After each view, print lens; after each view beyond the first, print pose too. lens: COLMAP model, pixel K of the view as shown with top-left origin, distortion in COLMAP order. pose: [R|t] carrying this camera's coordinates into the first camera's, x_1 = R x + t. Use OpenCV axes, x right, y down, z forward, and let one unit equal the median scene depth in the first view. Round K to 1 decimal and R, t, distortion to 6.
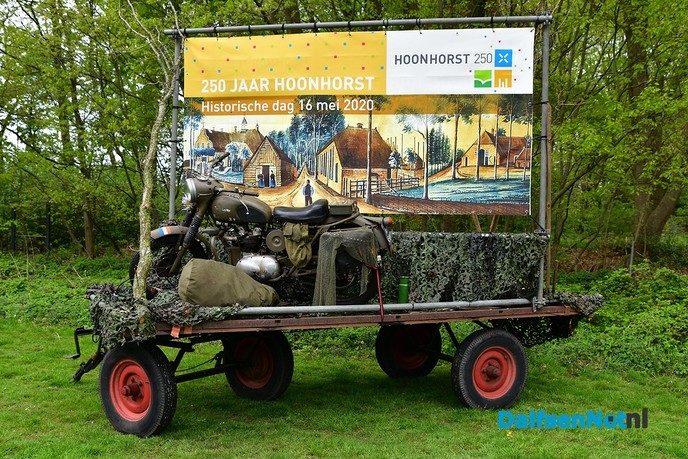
lens RADIAL K [[762.2, 0, 344.0], [0, 762.2, 229.5], [0, 0, 1]] dist [-0.160761, 0.271163]
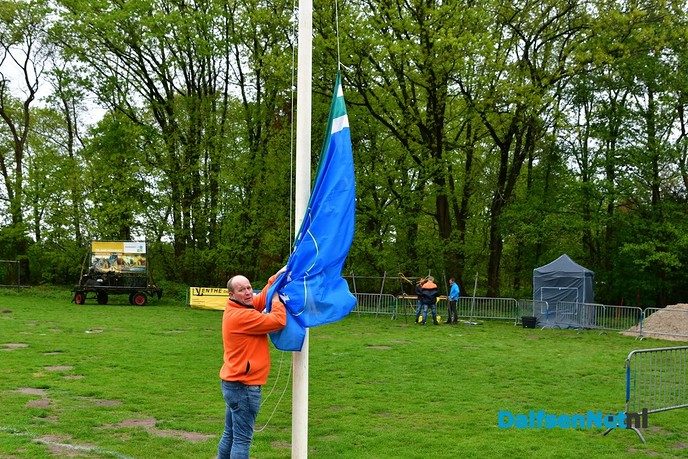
lens RADIAL K [[762.2, 0, 344.0], [0, 762.2, 229.5], [0, 0, 1]] dist [-0.160761, 0.271163]
pose [[0.999718, 0.001609, -0.023711, 1.916519], [-0.003414, 0.997080, -0.076292, 0.085245], [0.023519, 0.076352, 0.996804, -4.852150]]
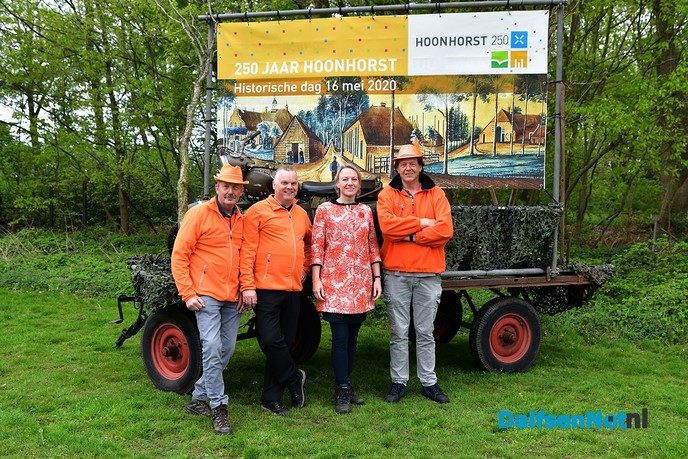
lens RADIAL K [[762.2, 0, 344.0], [0, 762.2, 229.5], [0, 0, 1]] dist [-0.160761, 0.271163]
pose [[0.999218, -0.001407, -0.039502, 0.007868], [0.002490, 0.999622, 0.027375, 0.007702], [0.039449, -0.027452, 0.998844, -0.062195]]
